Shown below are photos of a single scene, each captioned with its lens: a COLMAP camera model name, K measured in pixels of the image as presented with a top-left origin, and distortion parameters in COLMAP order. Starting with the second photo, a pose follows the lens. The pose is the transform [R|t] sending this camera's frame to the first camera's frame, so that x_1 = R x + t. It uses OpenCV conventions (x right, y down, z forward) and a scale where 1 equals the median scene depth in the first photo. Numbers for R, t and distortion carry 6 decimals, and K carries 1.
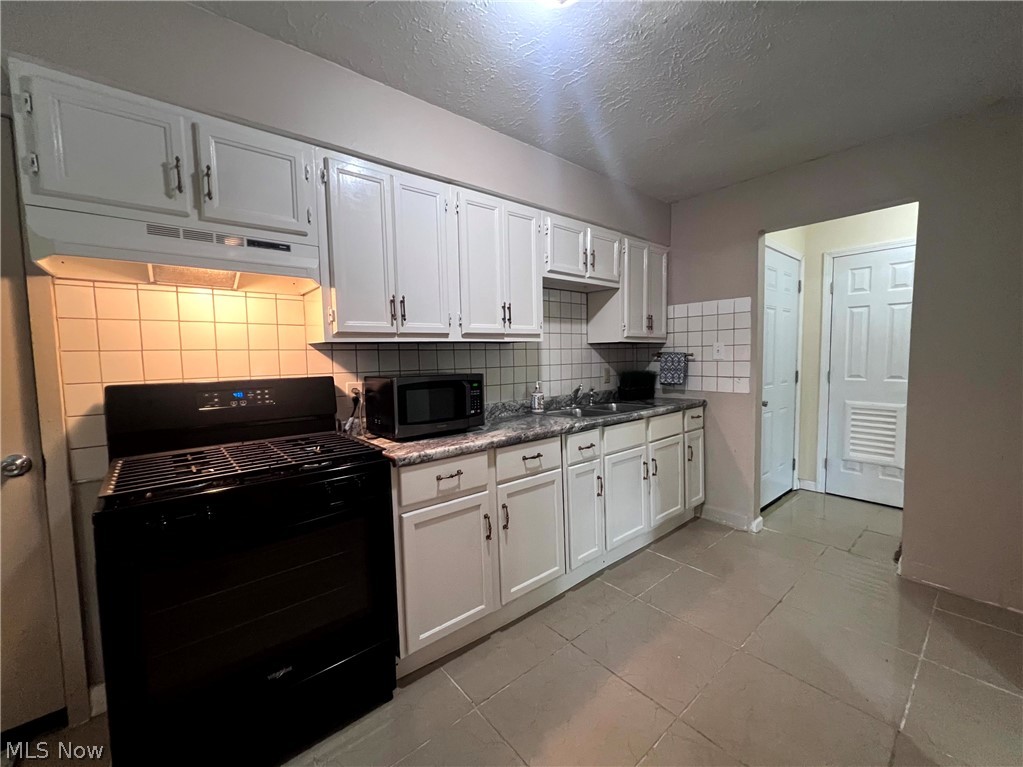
lens RADIAL K [[413.3, 0, 511.5], [0, 413.3, 383.5], [0, 0, 1]] dist [-0.000537, -0.000106]
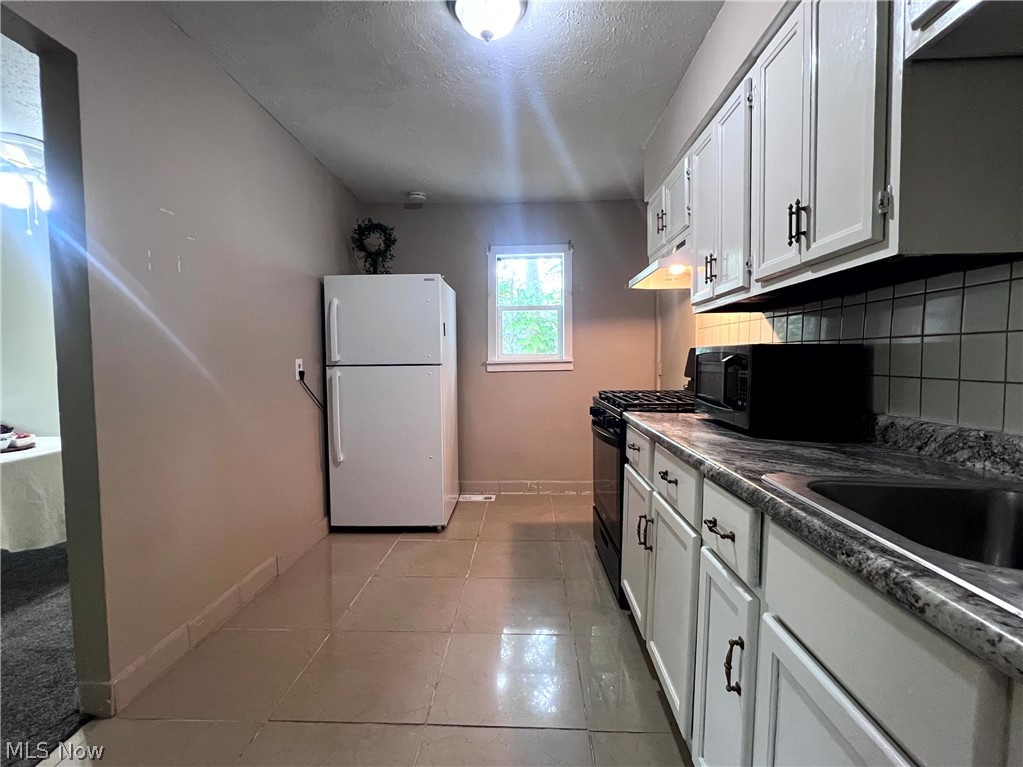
lens RADIAL K [[477.0, 0, 511.5], [0, 477.0, 383.5], [0, 0, 1]] dist [-0.000115, 0.000018]
pose [[-0.676394, 0.061504, -0.733967, 0.658447], [-0.032996, 0.992977, 0.113615, -0.033235], [0.735800, 0.101066, -0.669614, 1.164478]]
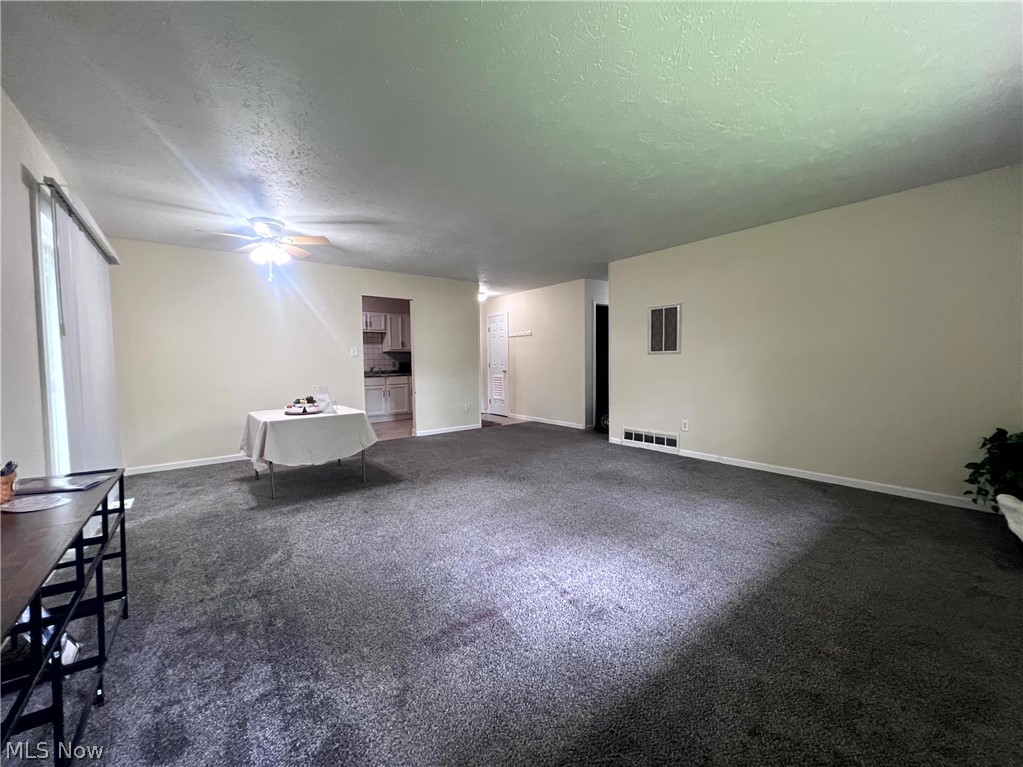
lens RADIAL K [[413.3, 0, 511.5], [0, 413.3, 383.5], [0, 0, 1]] dist [-0.000537, -0.000106]
pose [[0.998734, 0.005108, -0.050045, 1.665214], [-0.005991, 0.999829, -0.017516, 0.214792], [0.049947, 0.017794, 0.998593, -2.334716]]
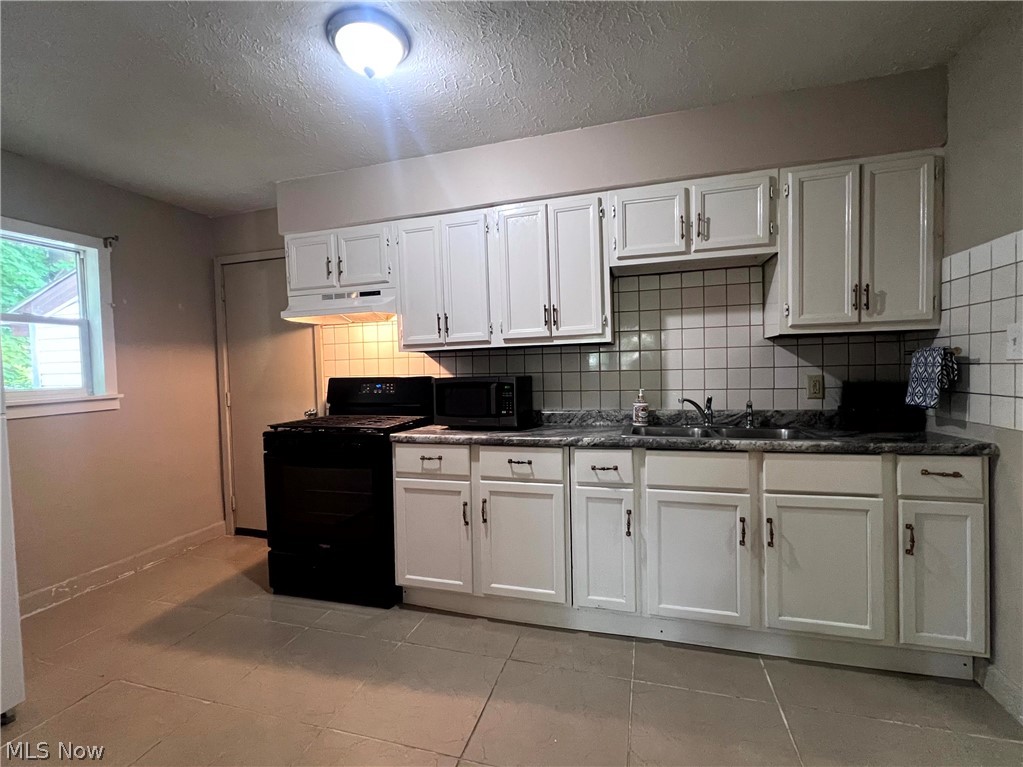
lens RADIAL K [[453.3, 0, 511.5], [0, 453.3, 383.5], [0, 0, 1]] dist [-0.001036, -0.000319]
pose [[0.551241, 0.032438, -0.833715, 0.842393], [-0.042227, 0.999048, 0.010951, -0.018341], [0.833277, 0.029169, 0.552086, 0.345545]]
